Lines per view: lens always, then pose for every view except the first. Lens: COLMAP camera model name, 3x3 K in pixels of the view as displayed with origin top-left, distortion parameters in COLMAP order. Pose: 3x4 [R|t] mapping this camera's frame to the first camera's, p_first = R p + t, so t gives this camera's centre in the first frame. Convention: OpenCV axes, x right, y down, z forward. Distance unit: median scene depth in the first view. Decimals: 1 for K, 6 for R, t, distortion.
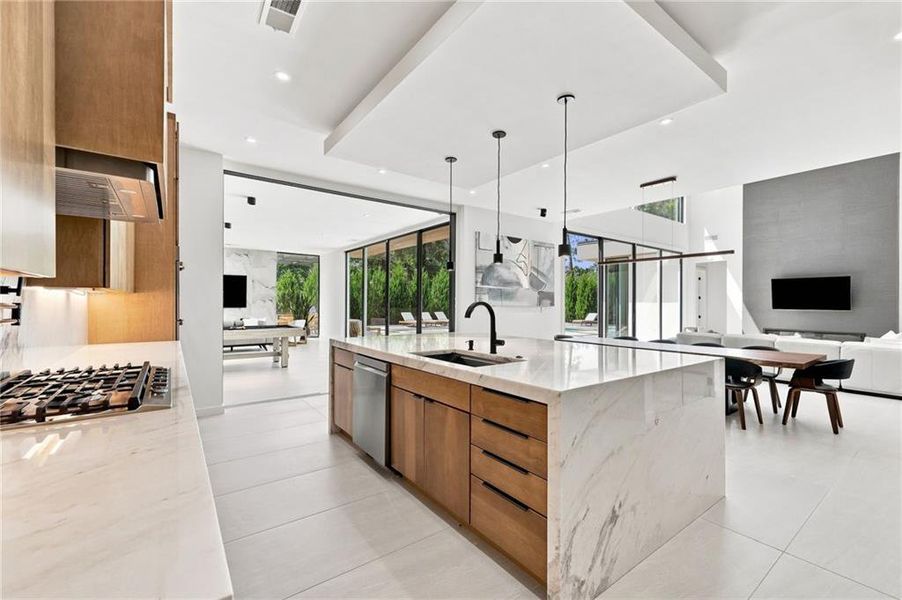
lens RADIAL K [[374.8, 0, 452.8], [0, 374.8, 304.4], [0, 0, 1]] dist [0.000014, -0.000012]
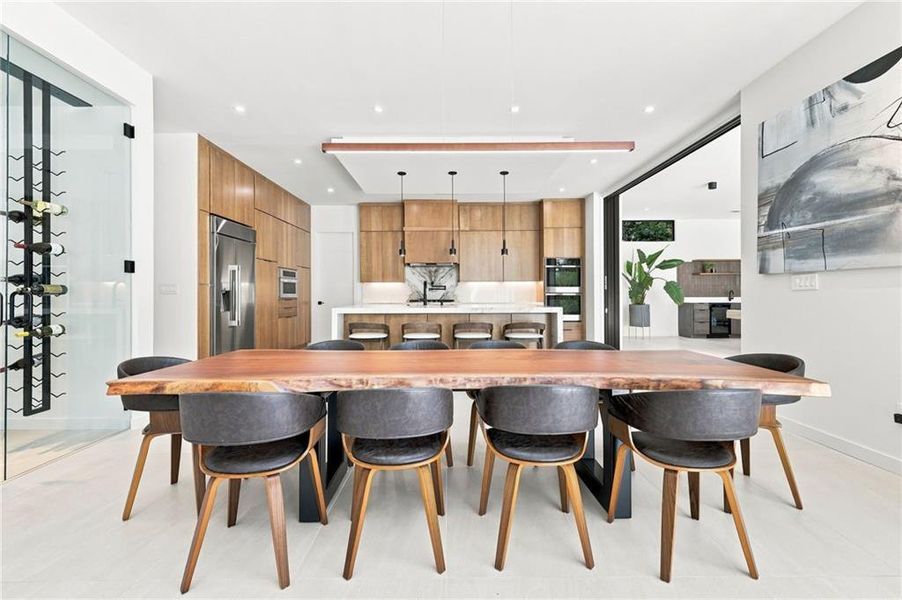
lens RADIAL K [[383.8, 0, 443.7], [0, 383.8, 291.0], [0, 0, 1]] dist [0.000635, -0.000030]
pose [[-0.602529, -0.012882, -0.797993, 0.653555], [-0.002970, 0.999899, -0.013899, 0.030052], [0.798091, -0.006005, -0.602507, 0.888539]]
